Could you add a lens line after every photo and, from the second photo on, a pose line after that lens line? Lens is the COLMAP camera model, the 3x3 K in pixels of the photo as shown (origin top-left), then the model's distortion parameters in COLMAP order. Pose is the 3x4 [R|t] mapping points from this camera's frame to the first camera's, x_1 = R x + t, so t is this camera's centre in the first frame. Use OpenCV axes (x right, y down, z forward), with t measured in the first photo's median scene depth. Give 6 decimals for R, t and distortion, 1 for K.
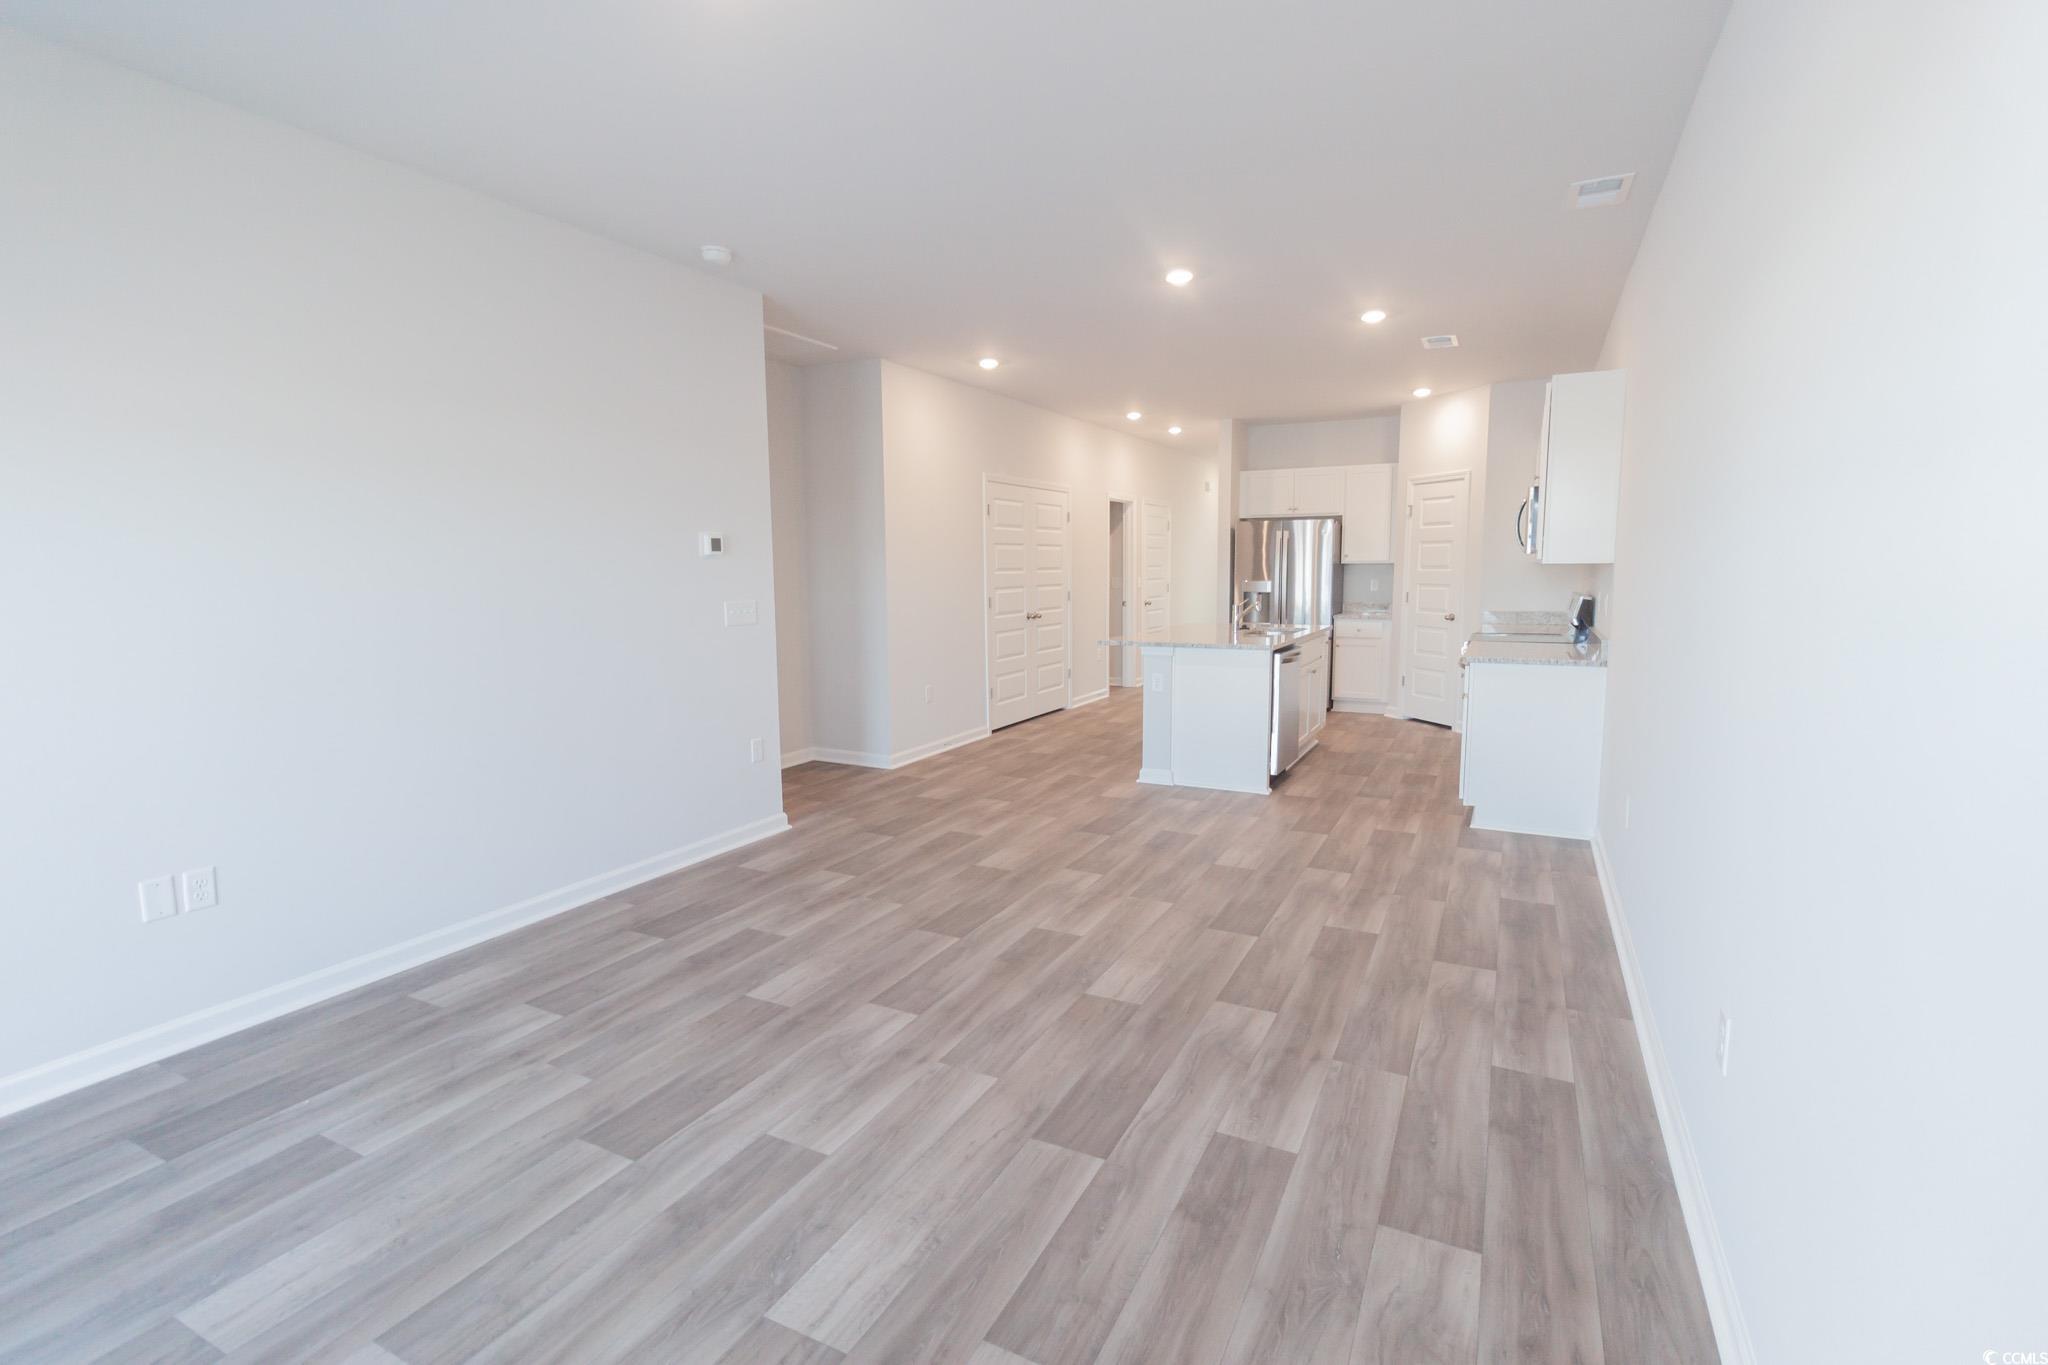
lens RADIAL K [[941.9, 0, 1038.7], [0, 941.9, 687.0], [0, 0, 1]] dist [0.004164, 0.000684]
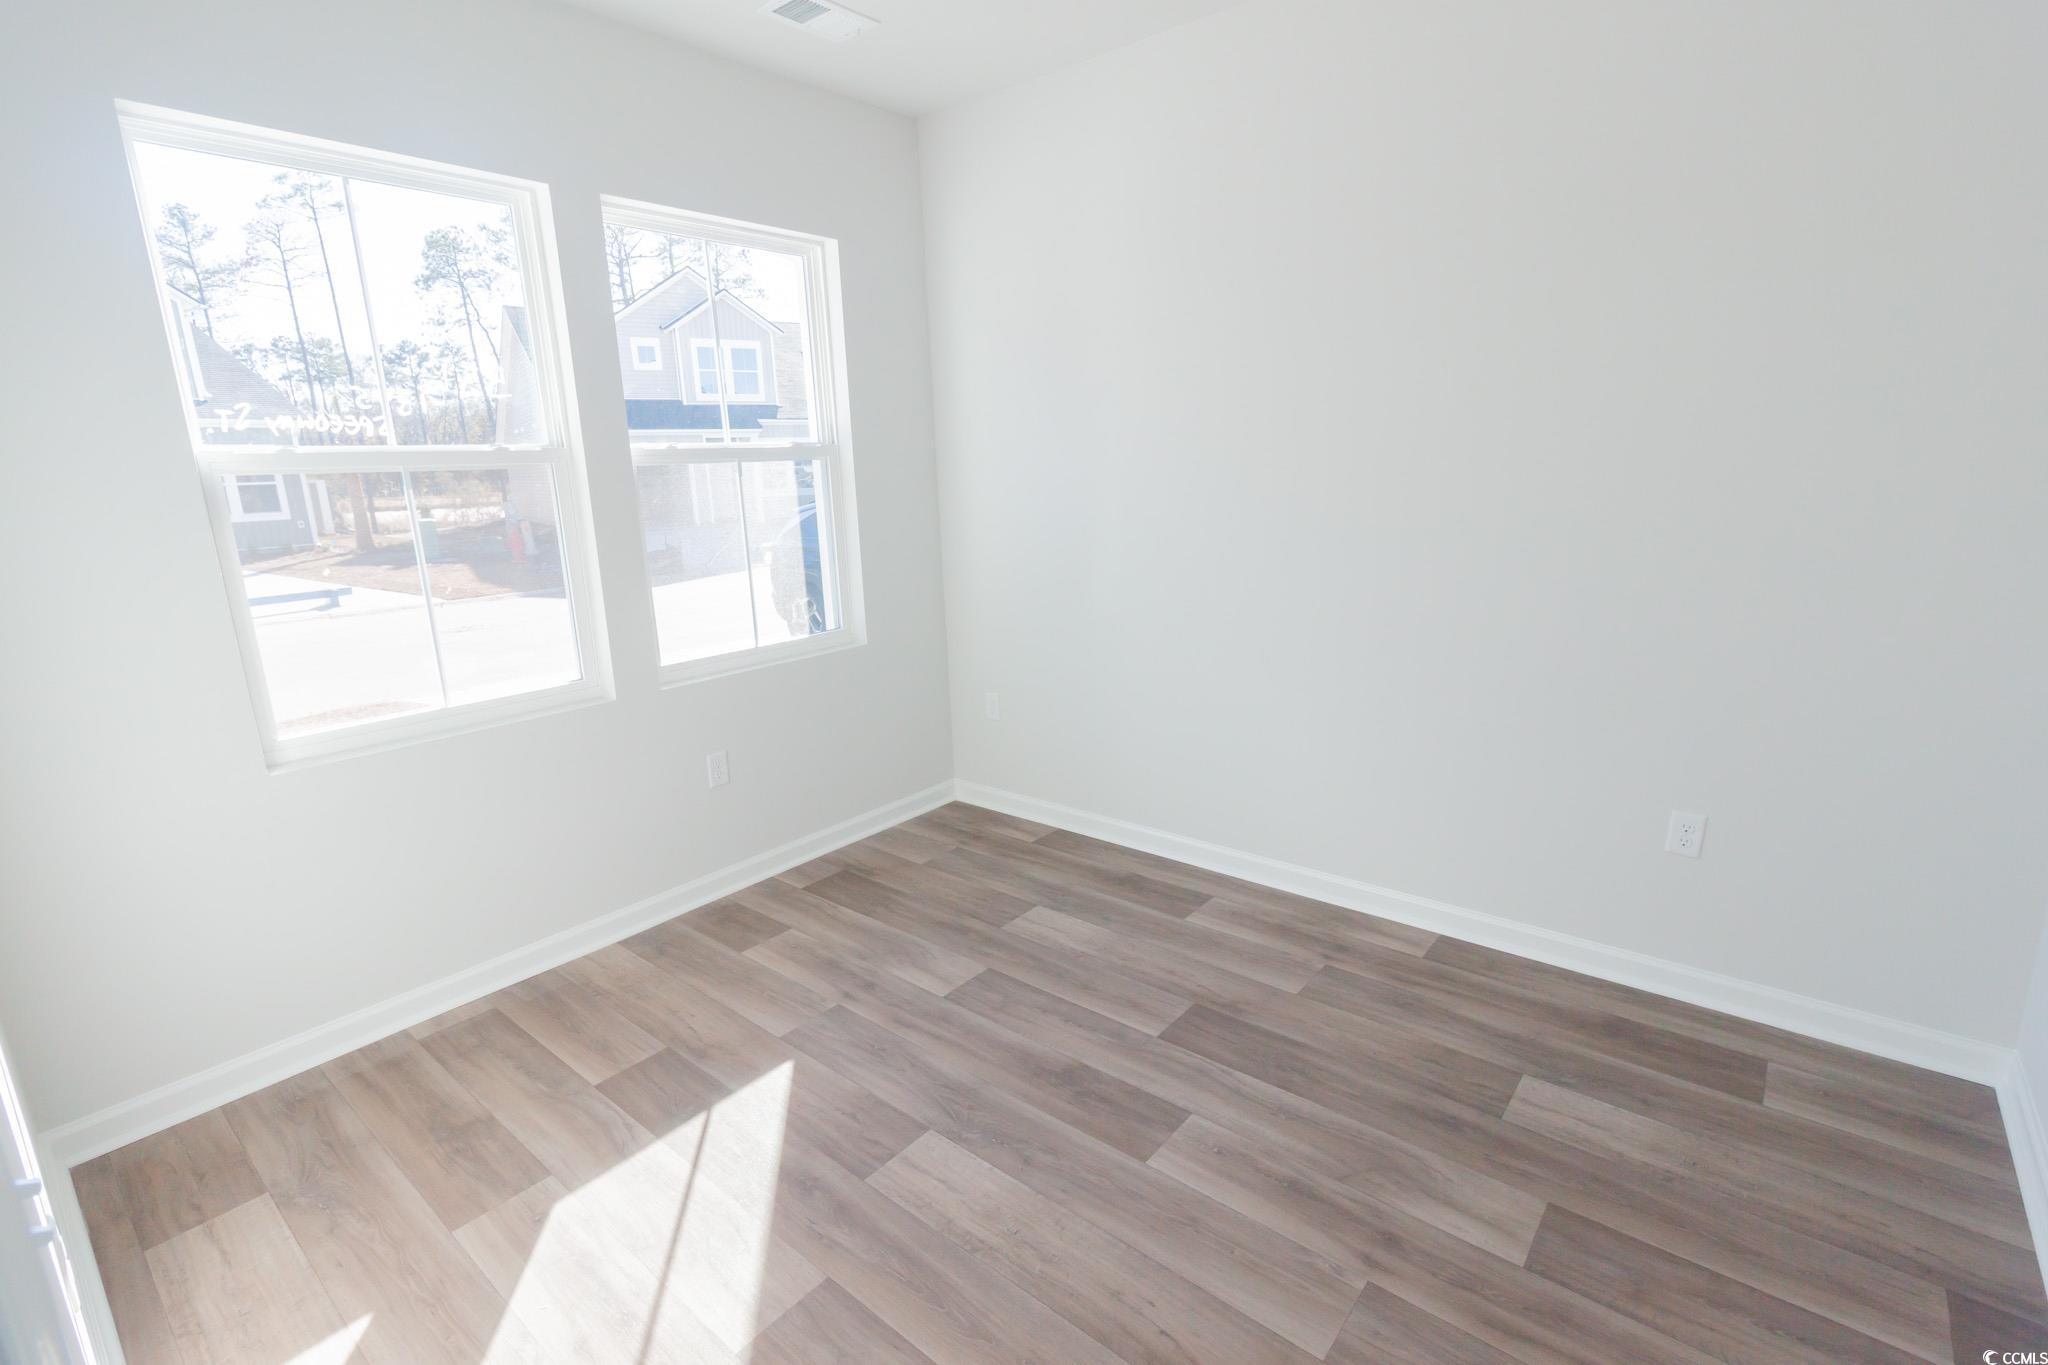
lens RADIAL K [[941.9, 0, 1008.4], [0, 941.9, 741.6], [0, 0, 1]] dist [0.004164, 0.000684]
pose [[-0.240864, 0.285073, -0.927749, 0.365291], [-0.092684, 0.944767, 0.314365, -0.096991], [0.966123, 0.161706, -0.201139, 0.716196]]
